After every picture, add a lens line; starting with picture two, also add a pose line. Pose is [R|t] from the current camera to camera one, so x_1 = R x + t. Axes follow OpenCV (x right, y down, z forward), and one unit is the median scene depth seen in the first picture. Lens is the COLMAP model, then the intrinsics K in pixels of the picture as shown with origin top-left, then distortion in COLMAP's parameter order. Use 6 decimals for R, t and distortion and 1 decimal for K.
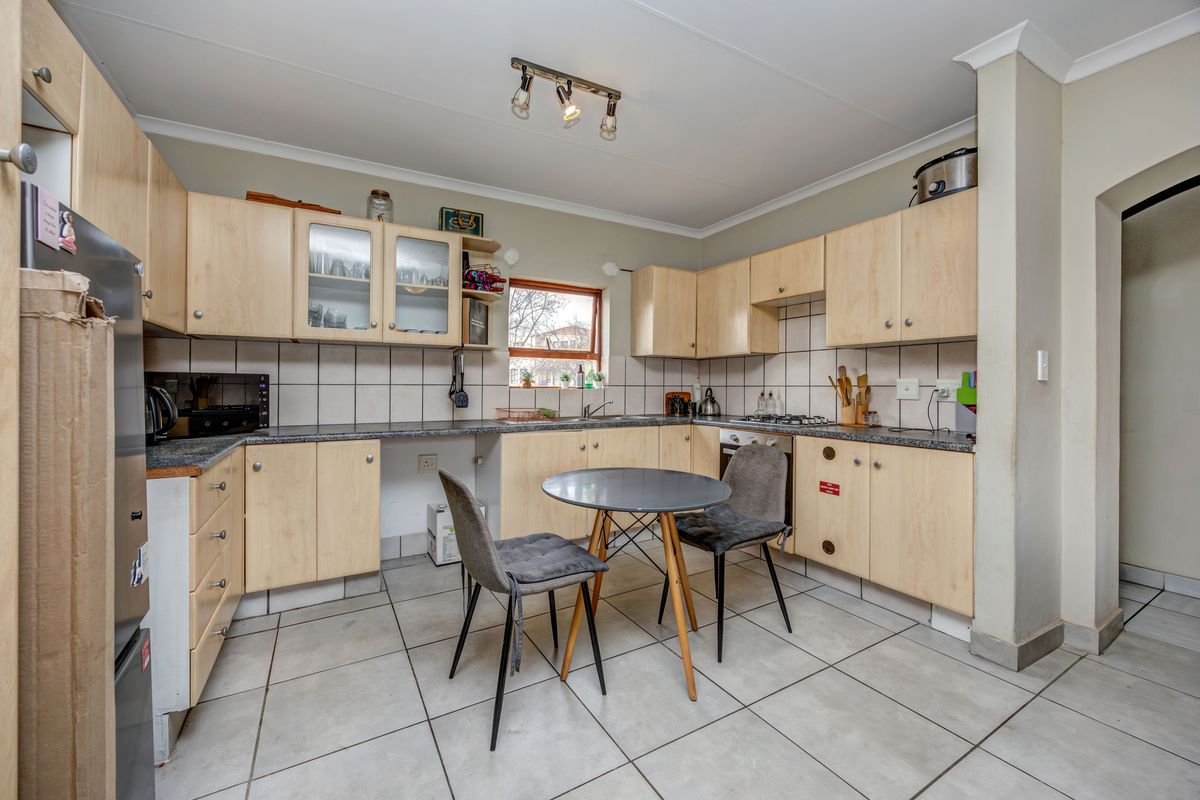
lens RADIAL K [[489.5, 0, 598.4], [0, 489.5, 390.9], [0, 0, 1]] dist [0.001788, 0.000141]
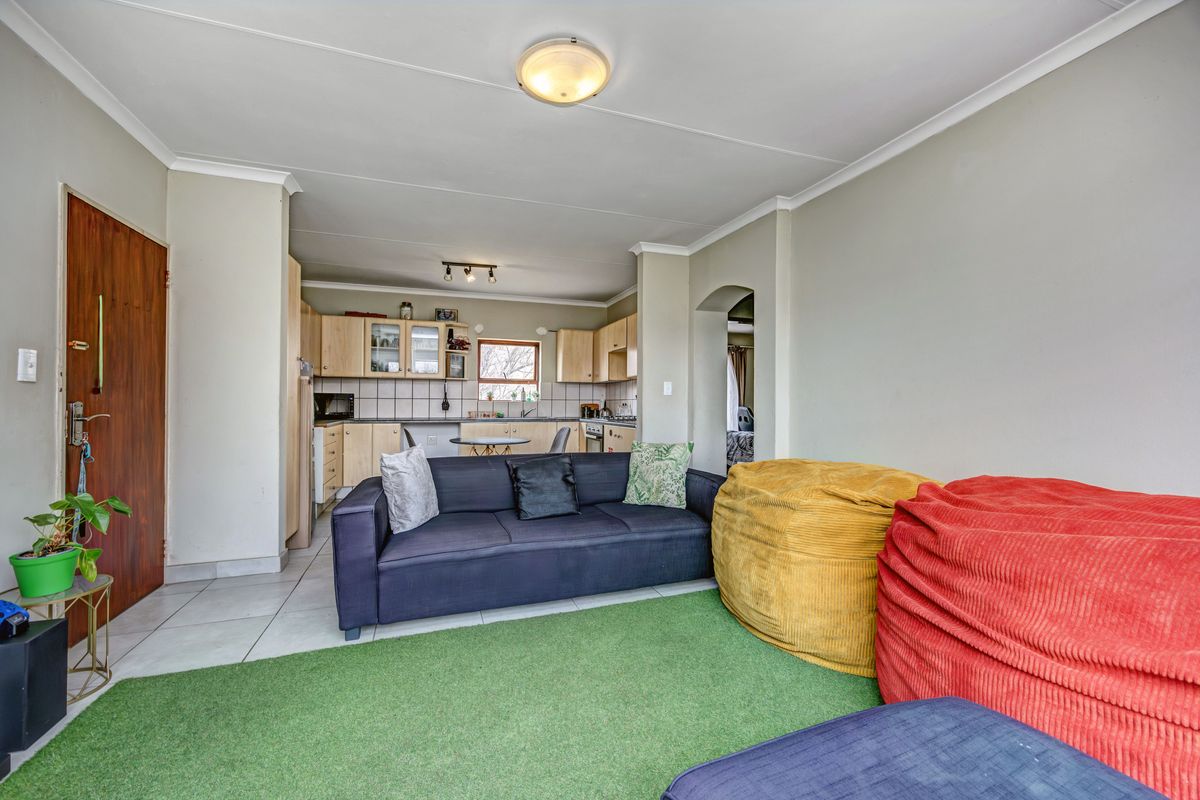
lens RADIAL K [[489.5, 0, 603.1], [0, 489.5, 405.7], [0, 0, 1]] dist [0.001788, 0.000141]
pose [[0.986521, -0.004784, -0.163564, 0.629599], [0.002595, 0.999904, -0.013596, 0.041471], [0.163614, 0.012988, 0.986439, -0.785707]]
